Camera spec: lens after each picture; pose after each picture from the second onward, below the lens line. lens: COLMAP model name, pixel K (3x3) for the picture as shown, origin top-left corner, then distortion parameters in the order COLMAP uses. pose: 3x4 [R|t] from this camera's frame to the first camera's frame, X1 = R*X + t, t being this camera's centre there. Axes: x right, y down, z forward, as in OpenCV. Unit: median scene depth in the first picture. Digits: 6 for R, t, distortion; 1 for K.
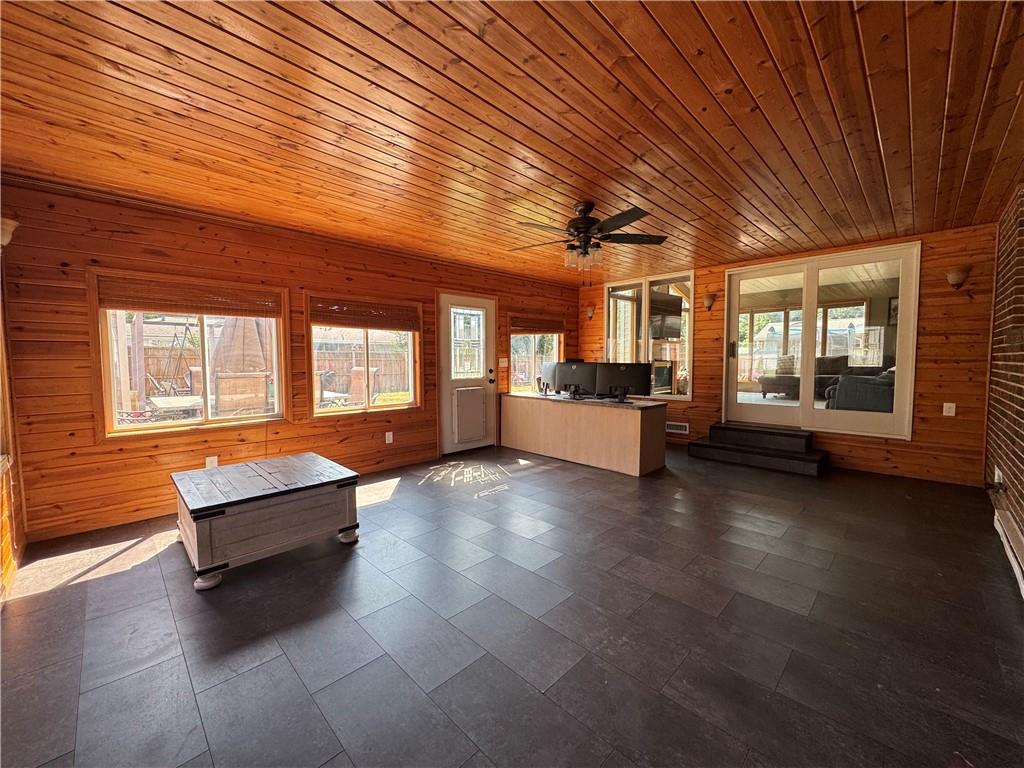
lens RADIAL K [[411.3, 0, 509.8], [0, 411.3, 382.1], [0, 0, 1]] dist [-0.002242, -0.000380]
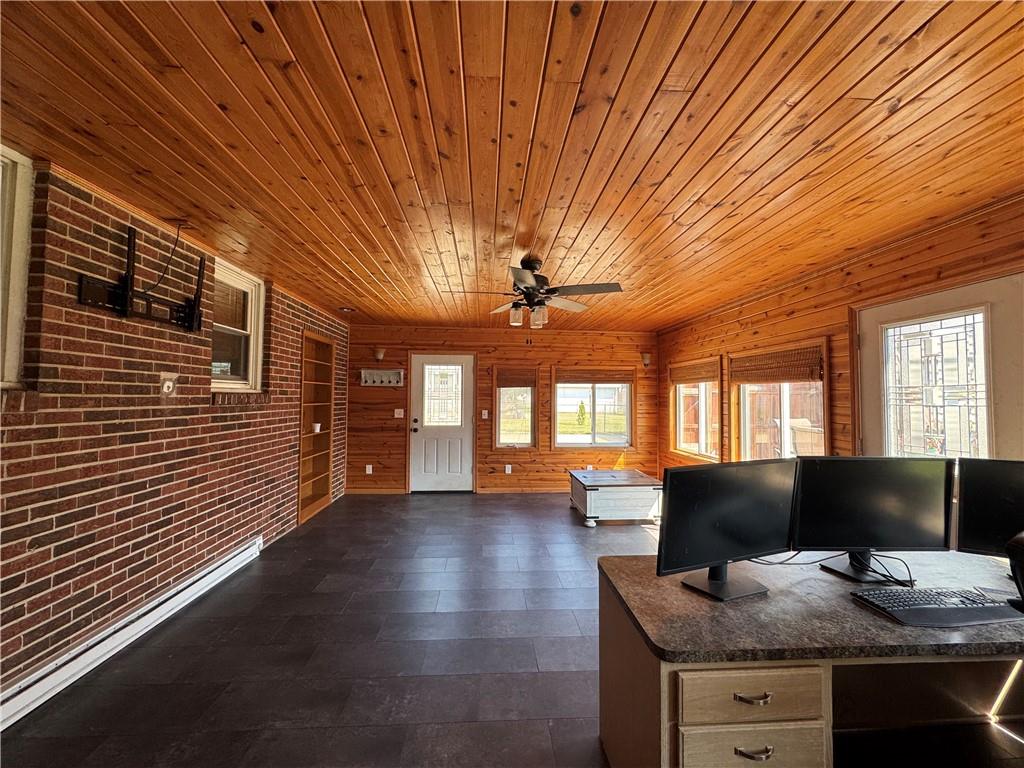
lens RADIAL K [[411.3, 0, 510.2], [0, 411.3, 384.1], [0, 0, 1]] dist [-0.002242, -0.000380]
pose [[-0.663319, -0.031354, -0.747680, 0.609815], [-0.052317, 0.998620, 0.004537, -0.094284], [0.746506, 0.042126, -0.664044, 1.063878]]
